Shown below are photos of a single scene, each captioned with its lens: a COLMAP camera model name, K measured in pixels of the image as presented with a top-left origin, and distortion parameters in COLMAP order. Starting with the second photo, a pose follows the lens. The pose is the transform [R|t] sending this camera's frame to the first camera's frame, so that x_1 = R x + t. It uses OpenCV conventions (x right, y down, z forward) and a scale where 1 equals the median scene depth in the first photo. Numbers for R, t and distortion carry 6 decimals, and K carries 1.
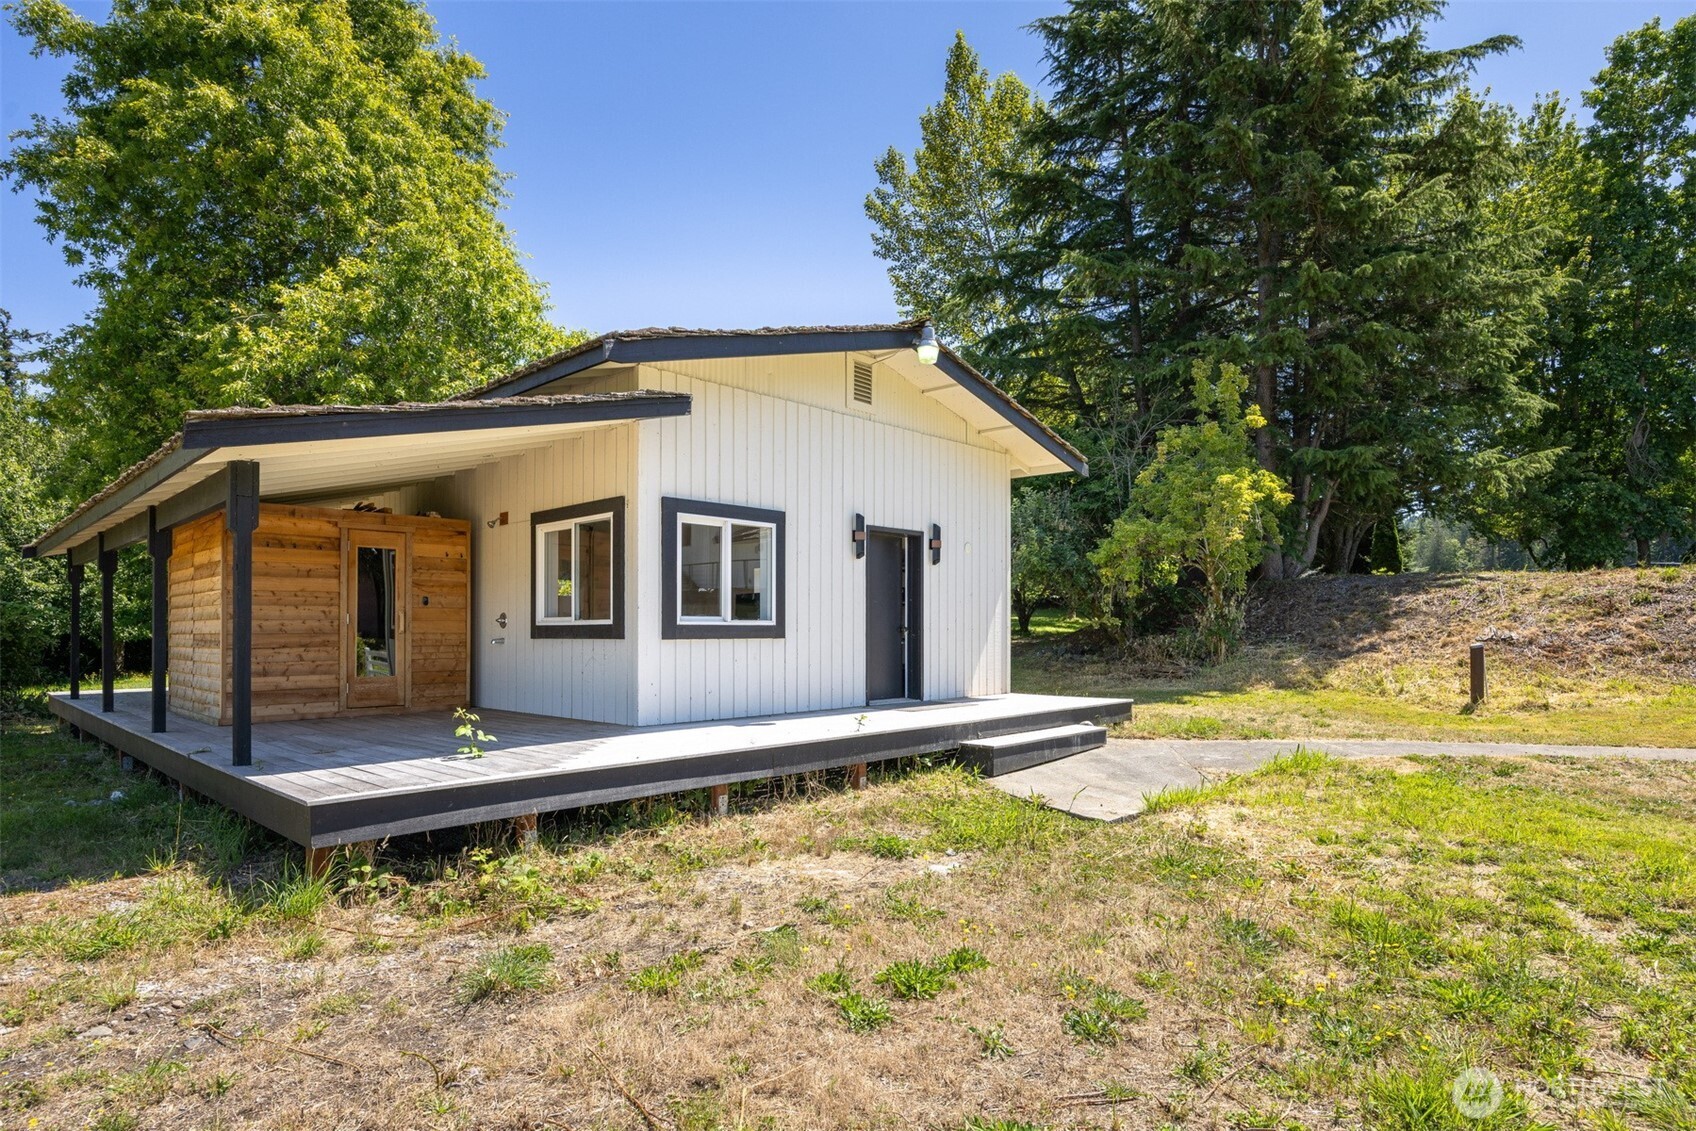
lens RADIAL K [[851.6, 0, 851.2], [0, 851.6, 616.3], [0, 0, 1]] dist [0.000621, 0.000088]
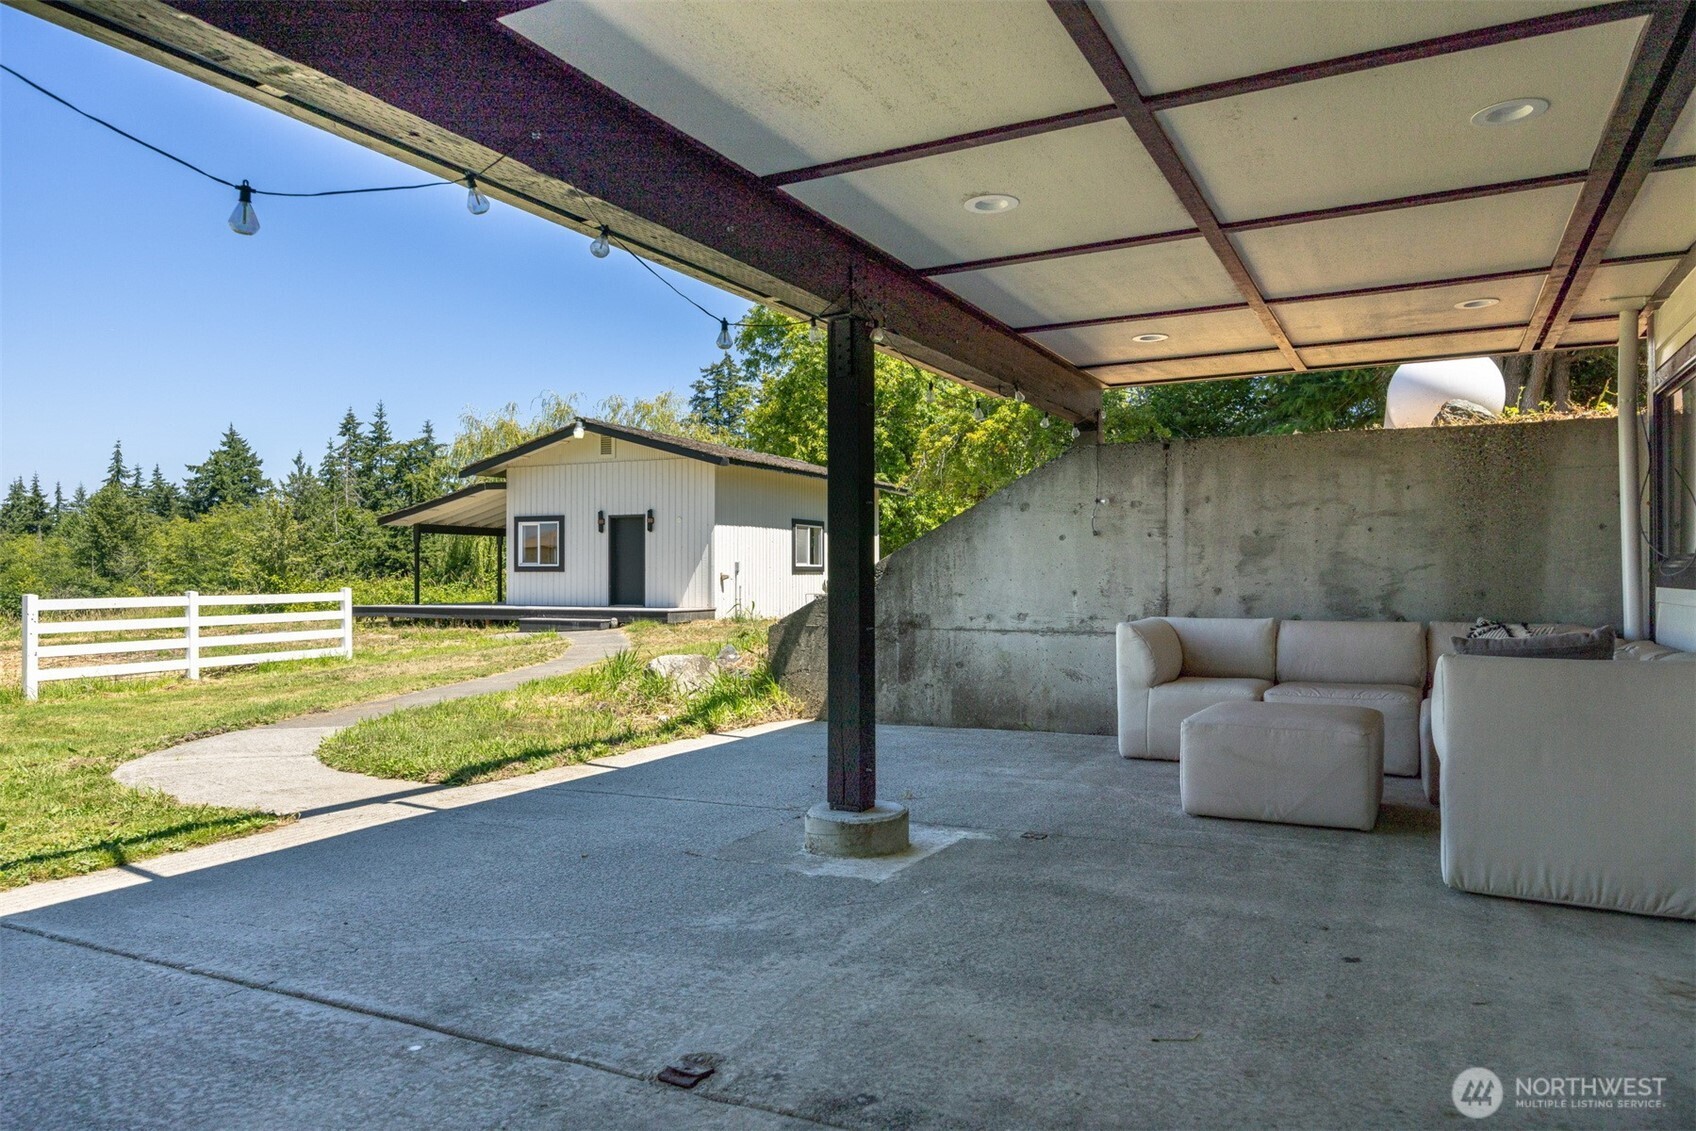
lens RADIAL K [[1129.1, 0, 848.0], [0, 1129.1, 565.5], [0, 0, 1]] dist [0.032128, -0.000475]
pose [[0.292818, -0.006732, -0.956144, 3.532514], [0.009121, 0.999949, -0.004248, 0.033126], [0.956125, -0.007477, 0.292865, 1.009288]]
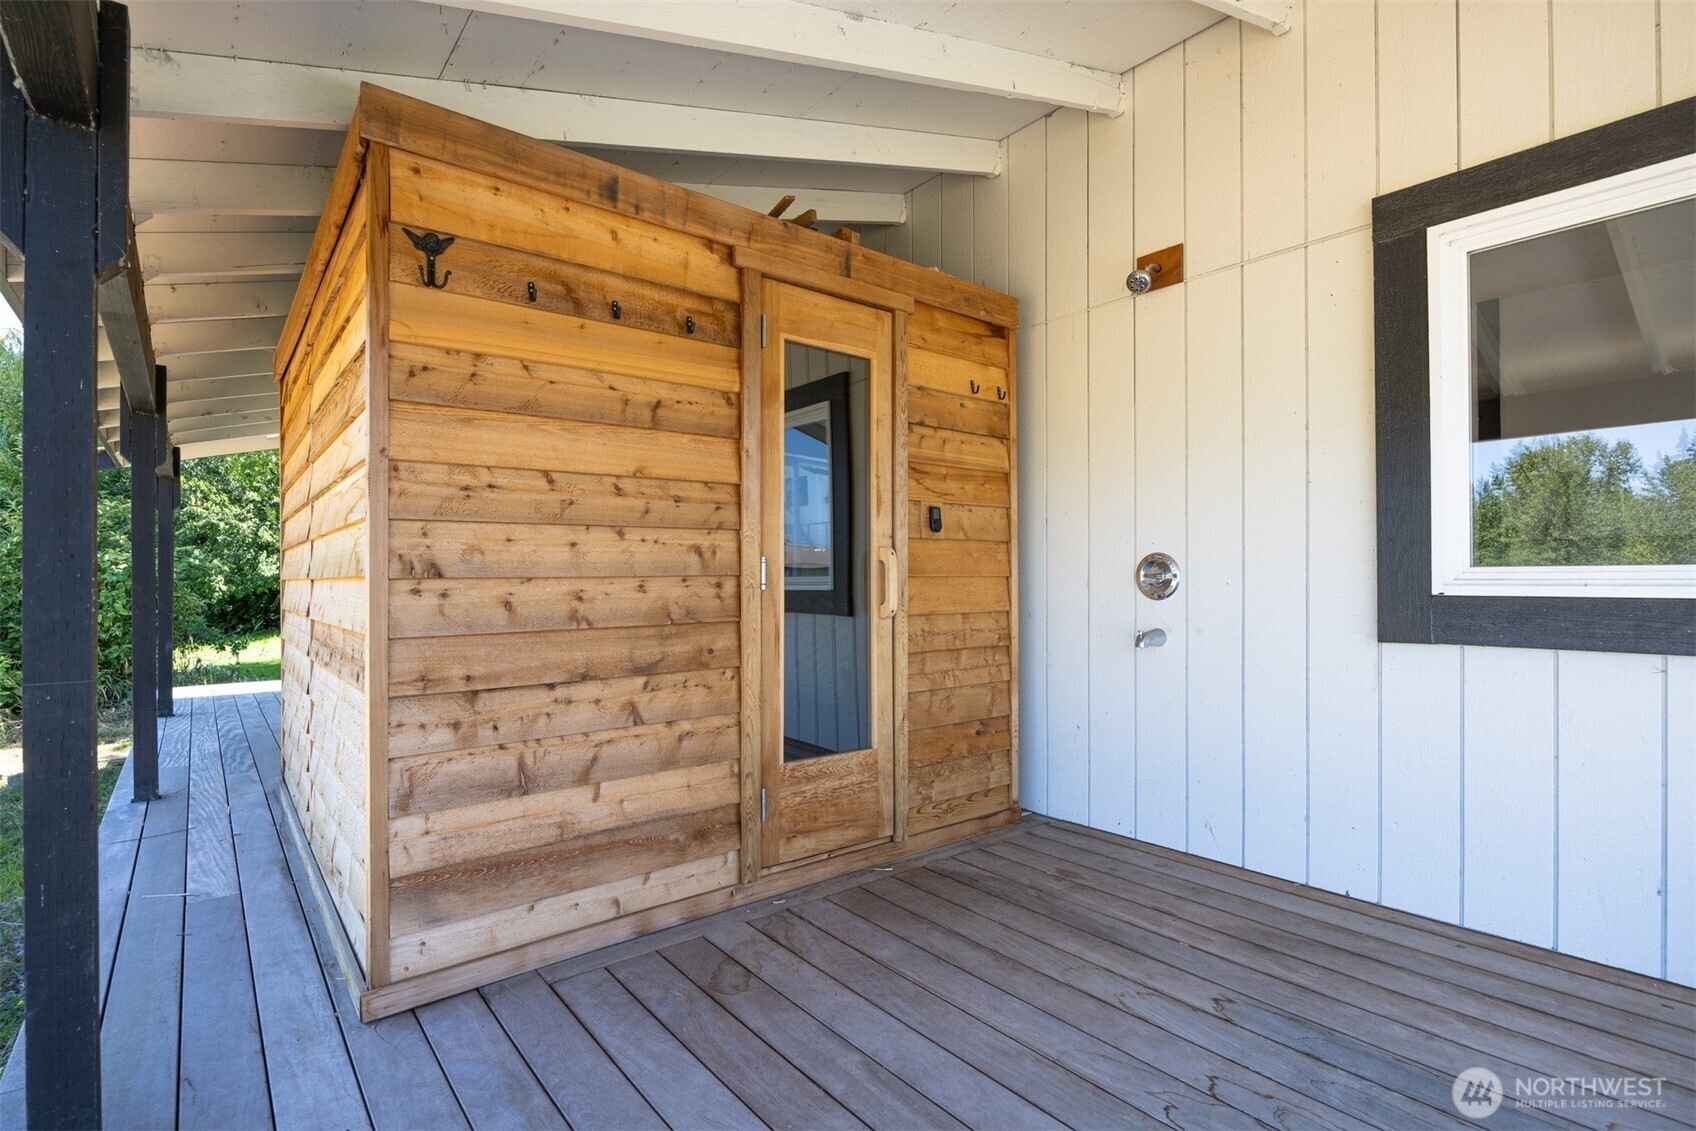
lens RADIAL K [[801.9, 0, 848.0], [0, 801.9, 565.5], [0, 0, 1]] dist [0.000843, 0.000035]
pose [[0.992729, -0.004183, -0.120294, -0.480067], [0.004408, 0.999989, 0.001600, -0.000319], [0.120286, -0.002118, 0.992737, 0.657913]]
